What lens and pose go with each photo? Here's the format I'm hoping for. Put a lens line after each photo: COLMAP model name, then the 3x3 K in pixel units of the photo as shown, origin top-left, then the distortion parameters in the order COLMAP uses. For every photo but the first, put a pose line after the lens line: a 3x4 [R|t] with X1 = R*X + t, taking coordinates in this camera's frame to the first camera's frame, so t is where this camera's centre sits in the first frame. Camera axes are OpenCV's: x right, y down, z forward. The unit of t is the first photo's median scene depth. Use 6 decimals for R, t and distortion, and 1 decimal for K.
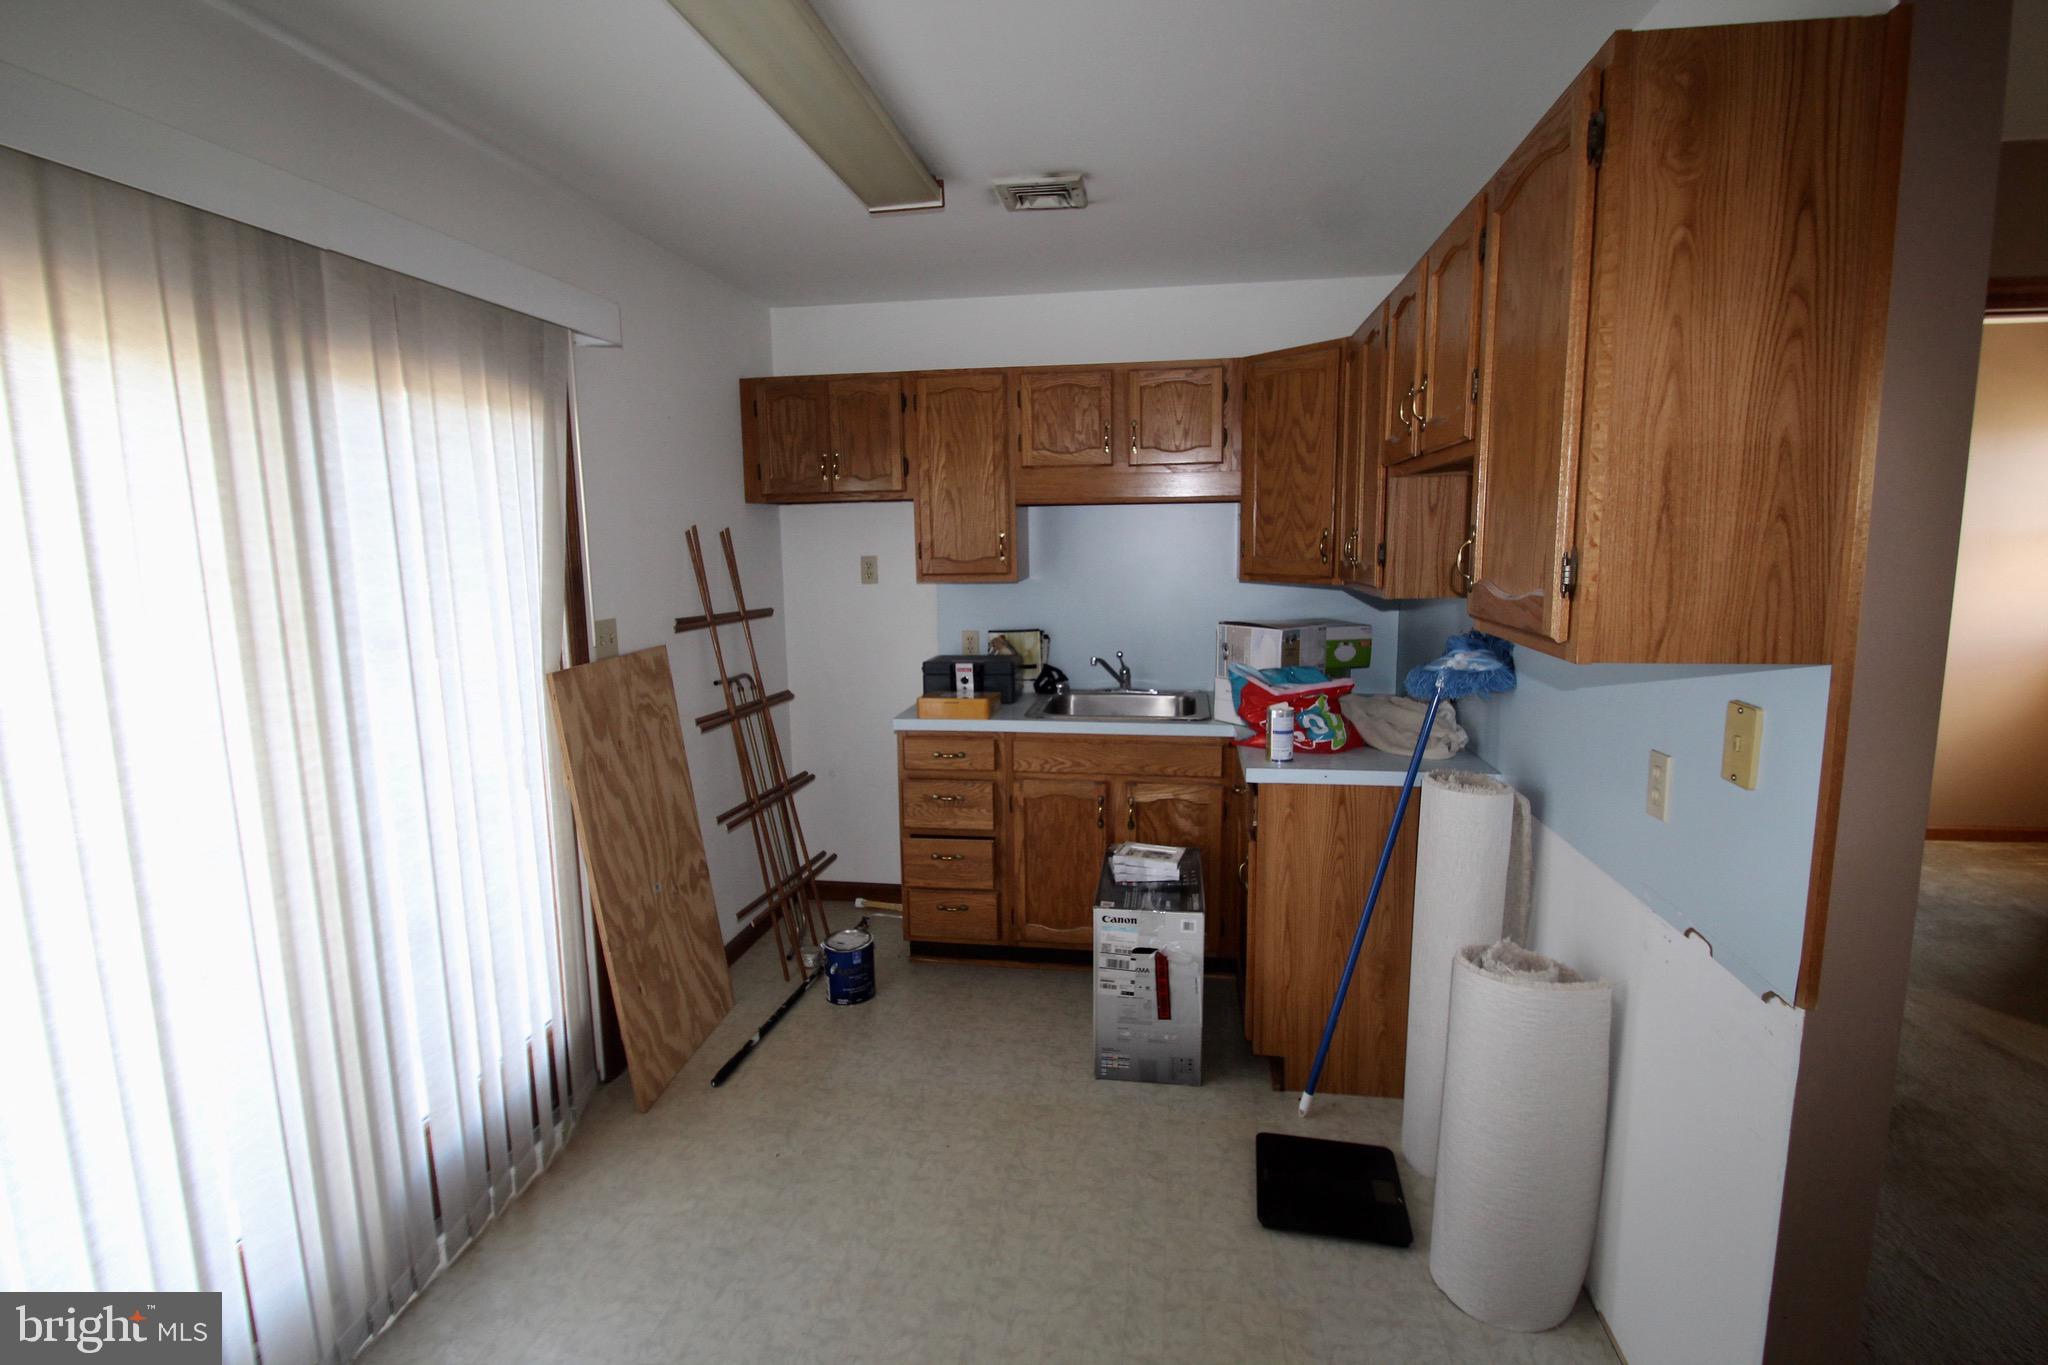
lens RADIAL K [[968.8, 0, 1034.0], [0, 968.8, 667.5], [0, 0, 1]] dist [0.014162, -0.014931]
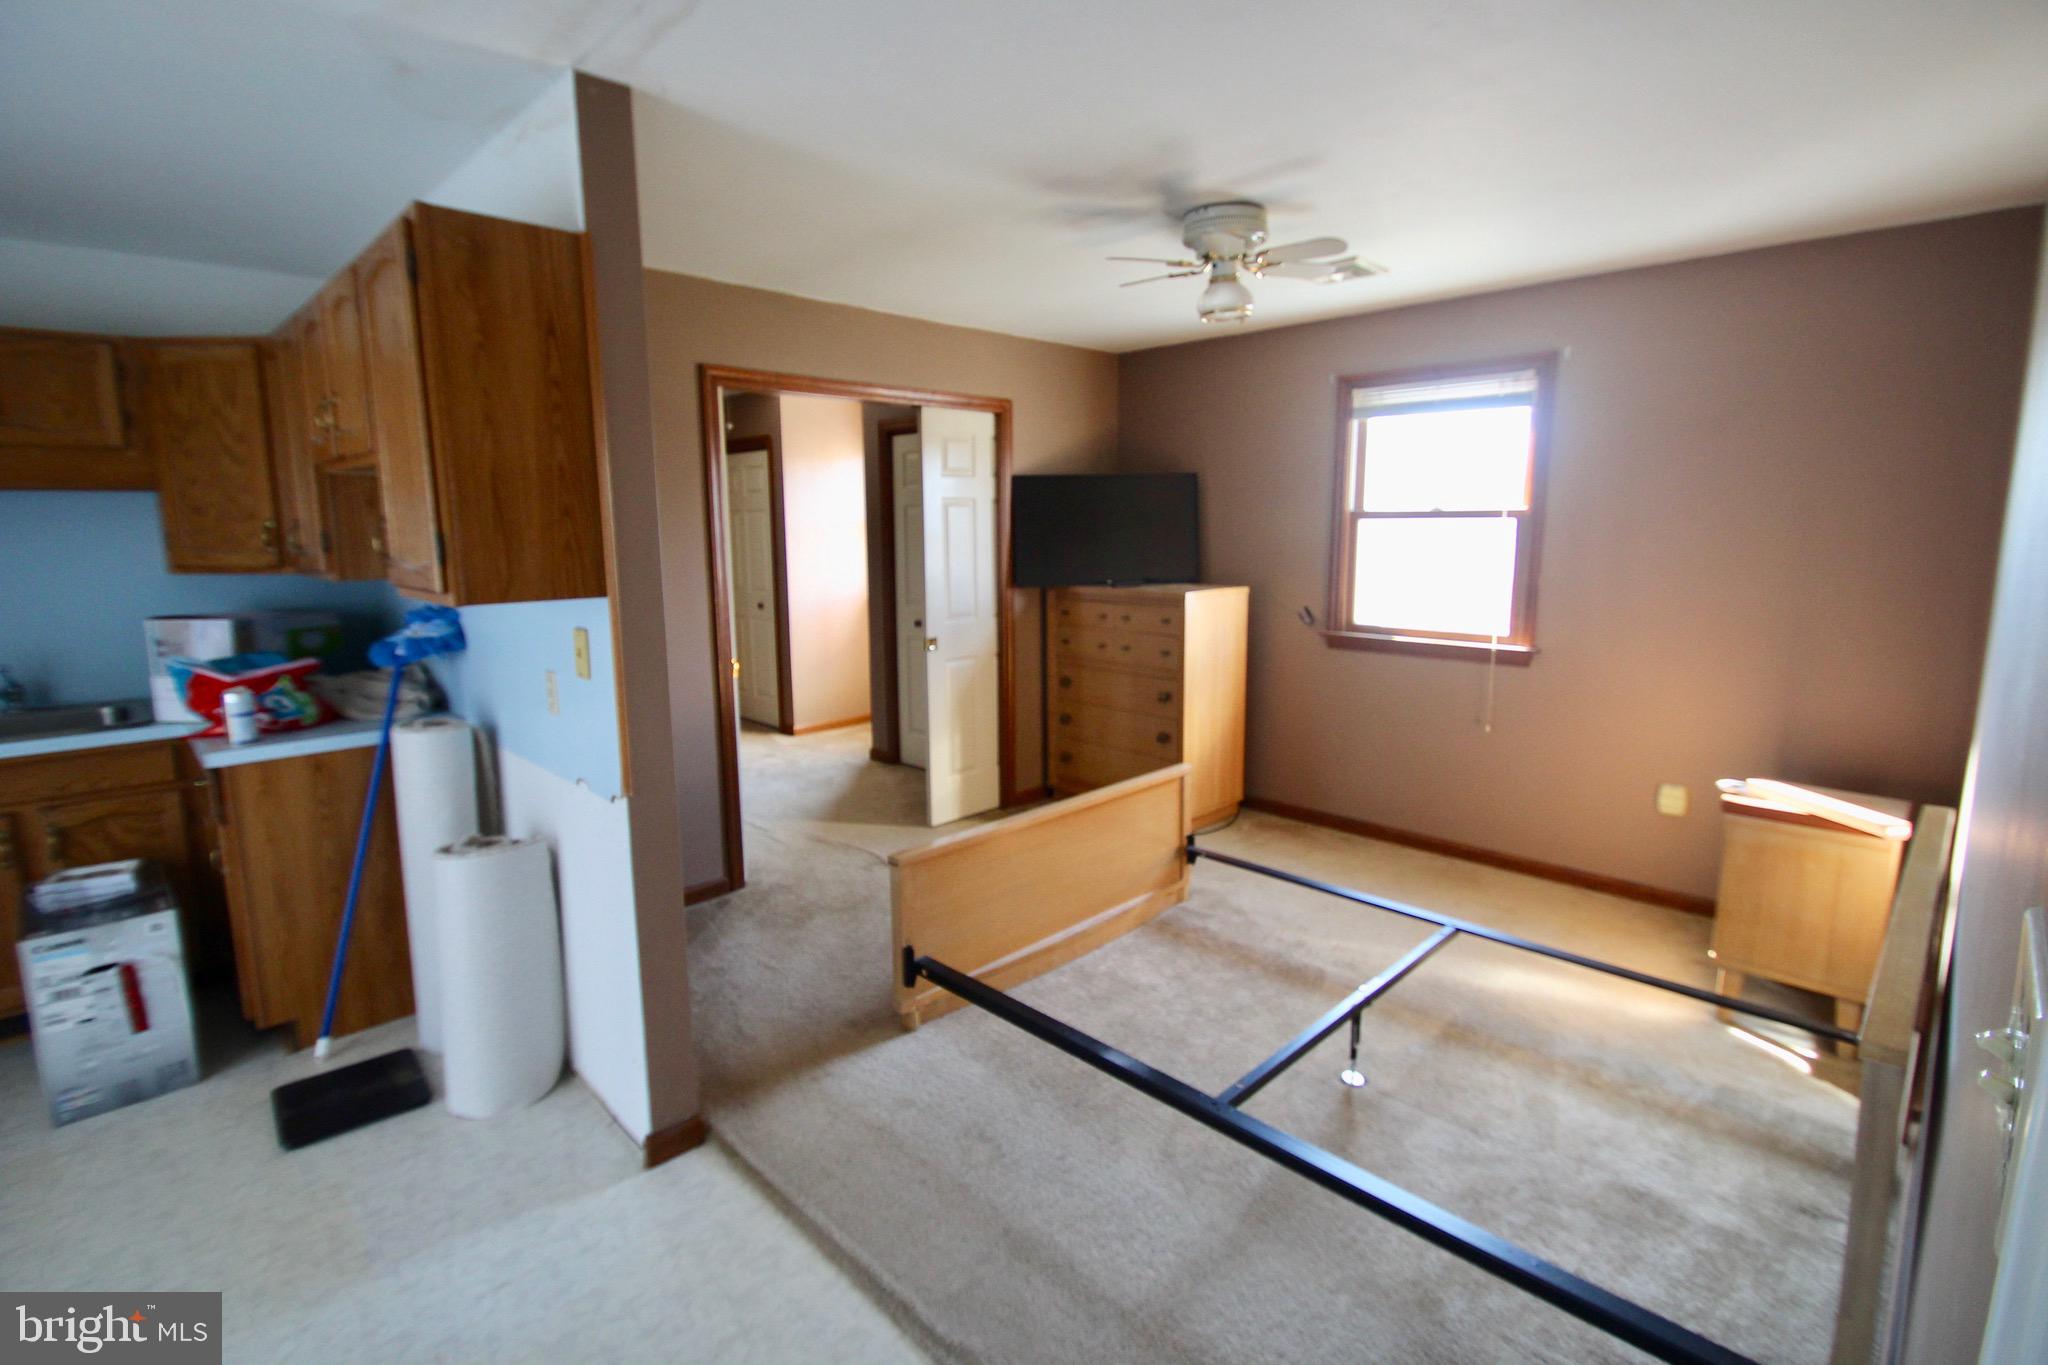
lens RADIAL K [[968.8, 0, 1034.0], [0, 968.8, 667.5], [0, 0, 1]] dist [0.014162, -0.014931]
pose [[0.595954, -0.115715, 0.794638, -0.059343], [0.111118, 0.991927, 0.061110, 0.045245], [-0.795294, 0.051880, 0.604001, -0.301214]]
